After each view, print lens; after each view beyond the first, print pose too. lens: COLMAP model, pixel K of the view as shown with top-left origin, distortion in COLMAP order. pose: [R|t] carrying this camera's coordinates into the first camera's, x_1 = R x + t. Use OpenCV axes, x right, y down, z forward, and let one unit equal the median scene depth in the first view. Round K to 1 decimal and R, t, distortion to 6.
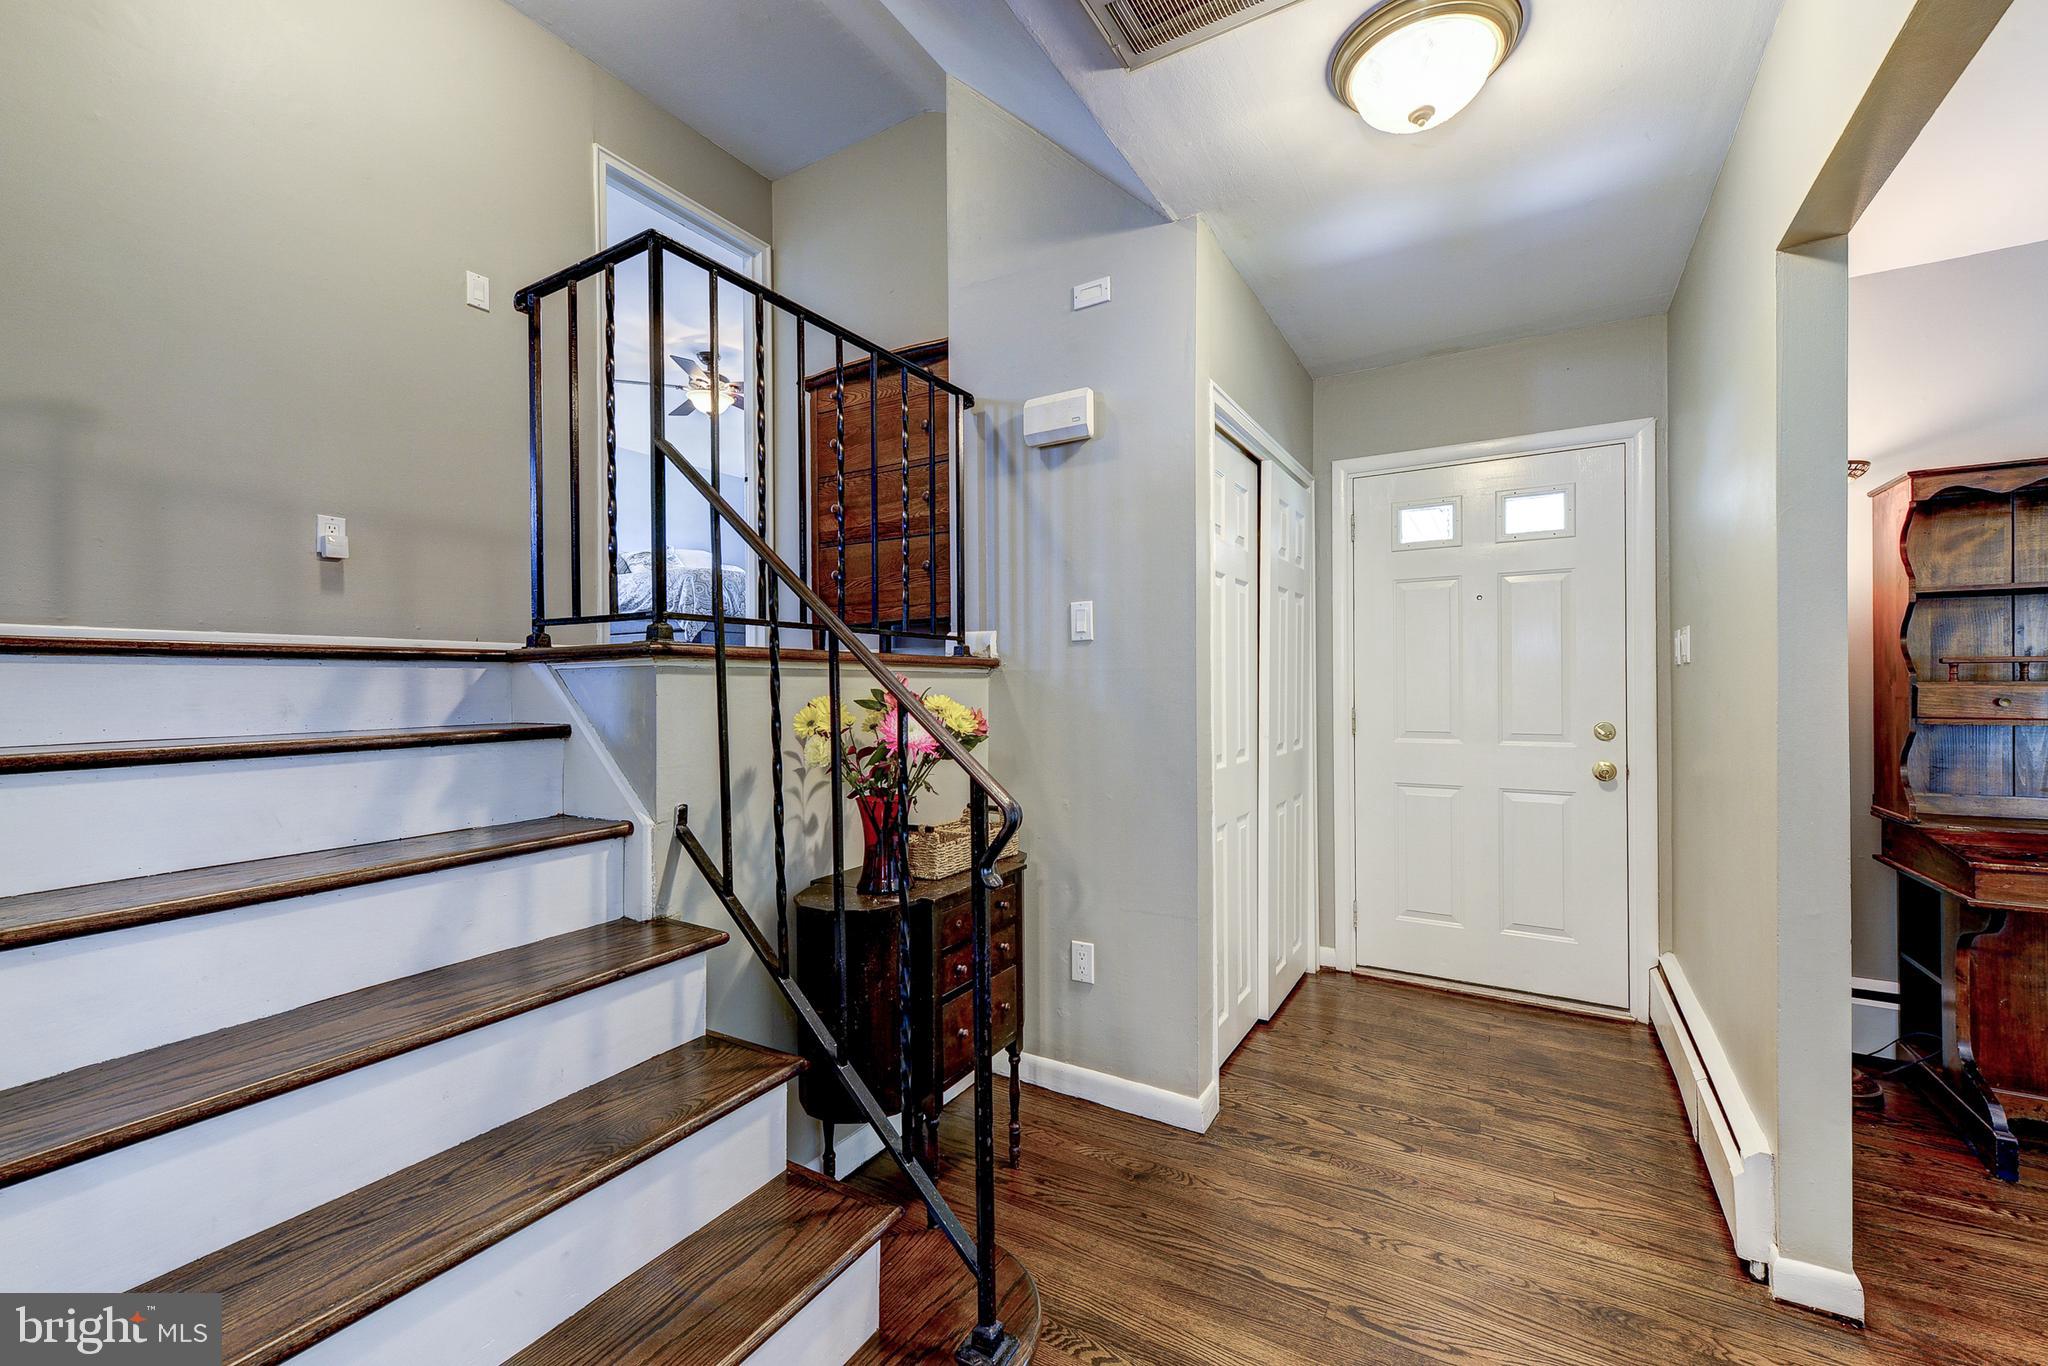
lens RADIAL K [[817.0, 0, 1031.5], [0, 817.0, 675.6], [0, 0, 1]] dist [0.009345, -0.000412]
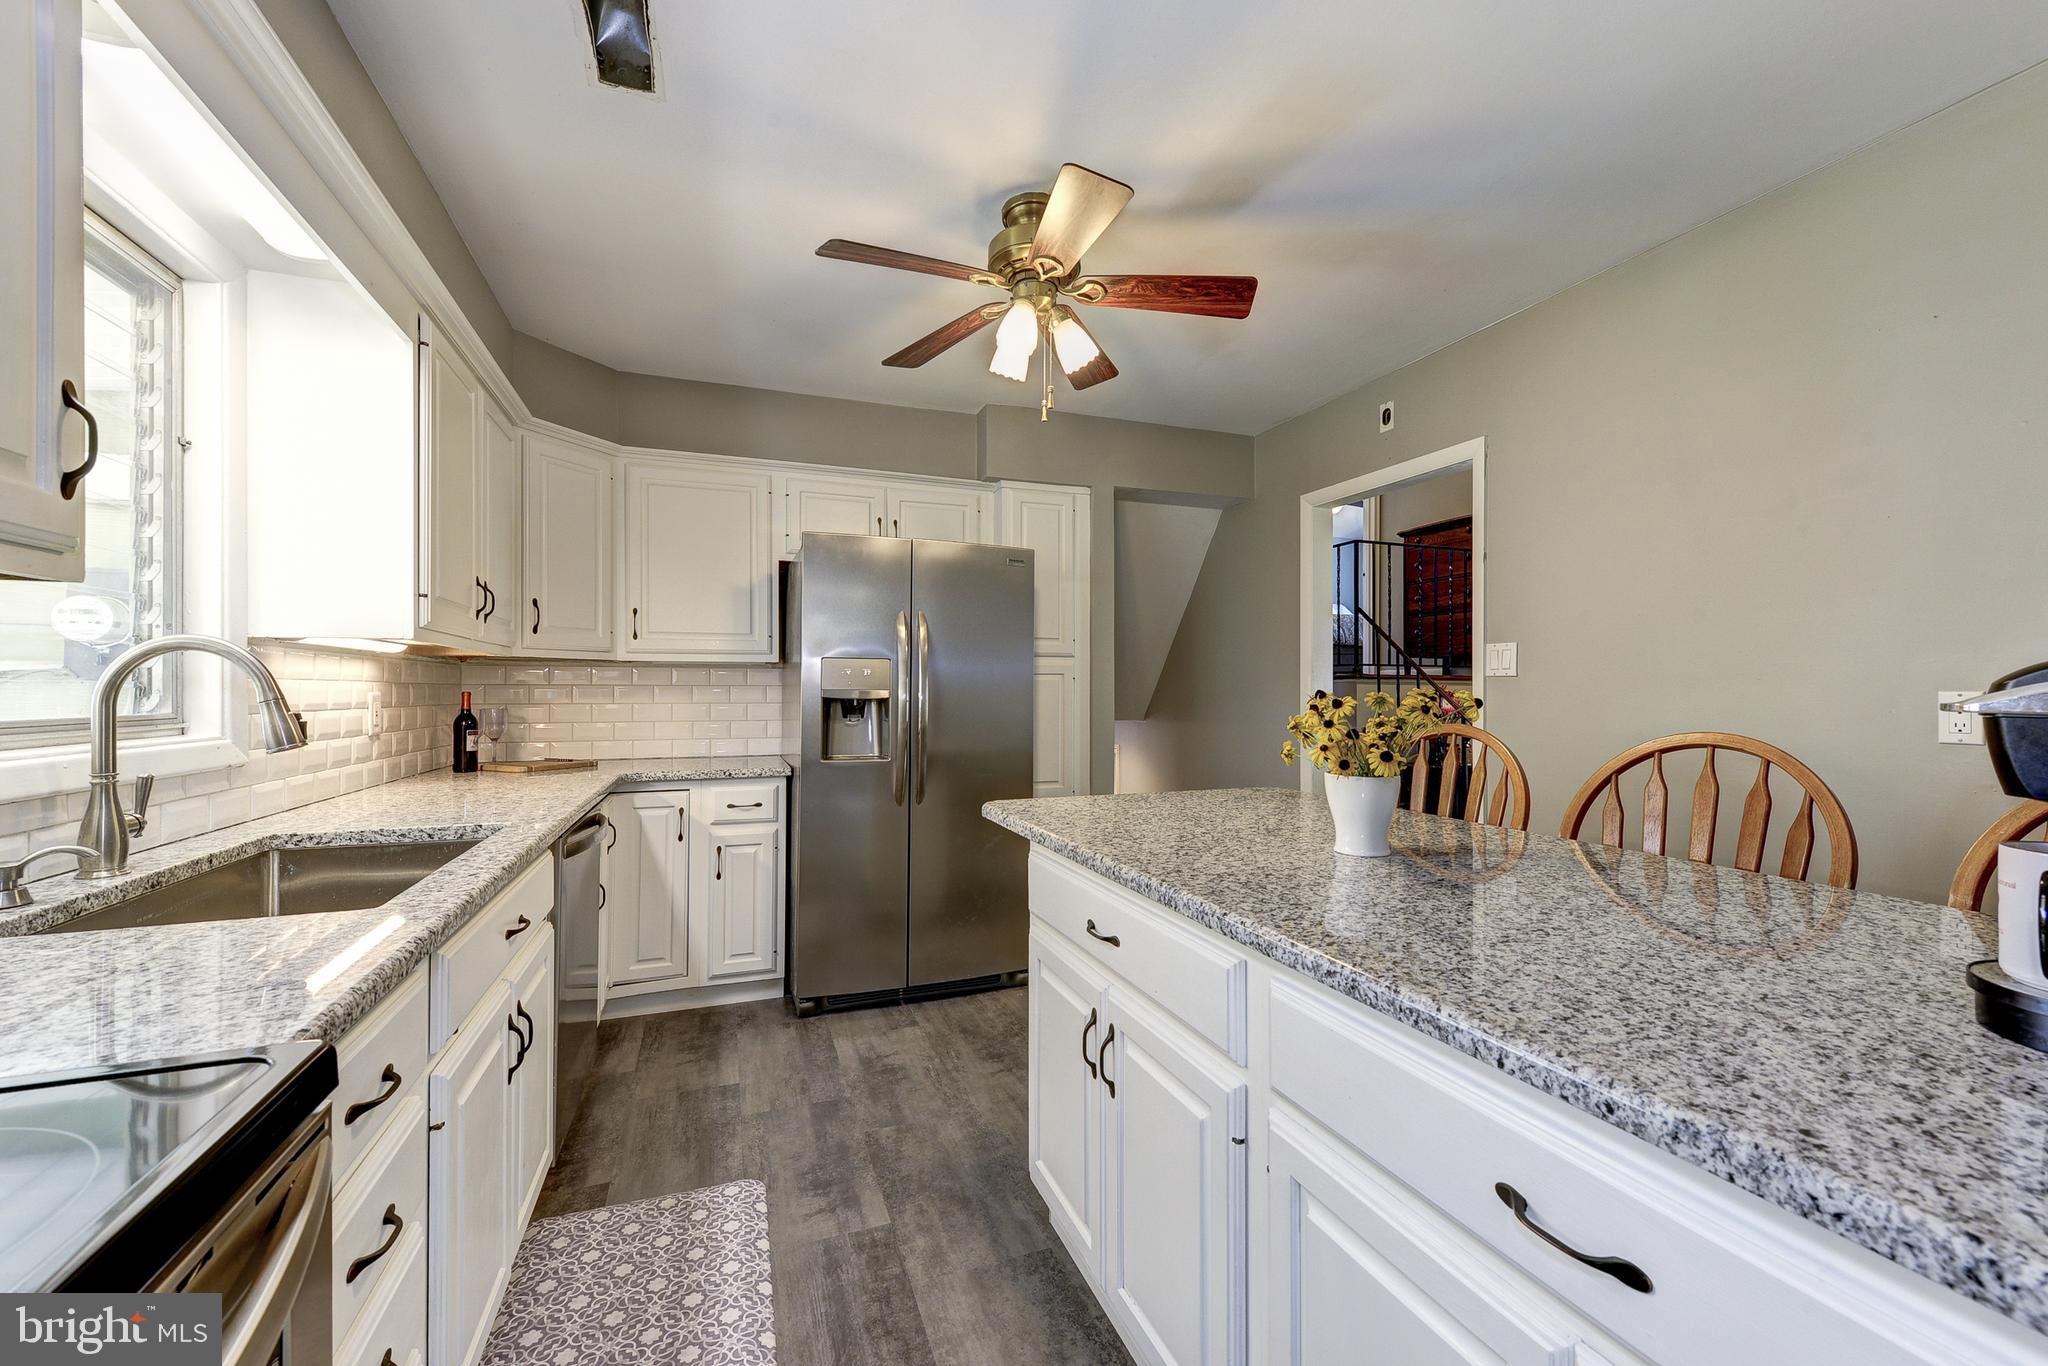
lens RADIAL K [[817.0, 0, 1031.0], [0, 817.0, 689.2], [0, 0, 1]] dist [0.009345, -0.000412]
pose [[0.795639, 0.003257, -0.605762, 0.231767], [-0.010704, 0.999905, -0.008684, 0.030953], [0.605676, 0.013393, 0.795598, -1.158275]]
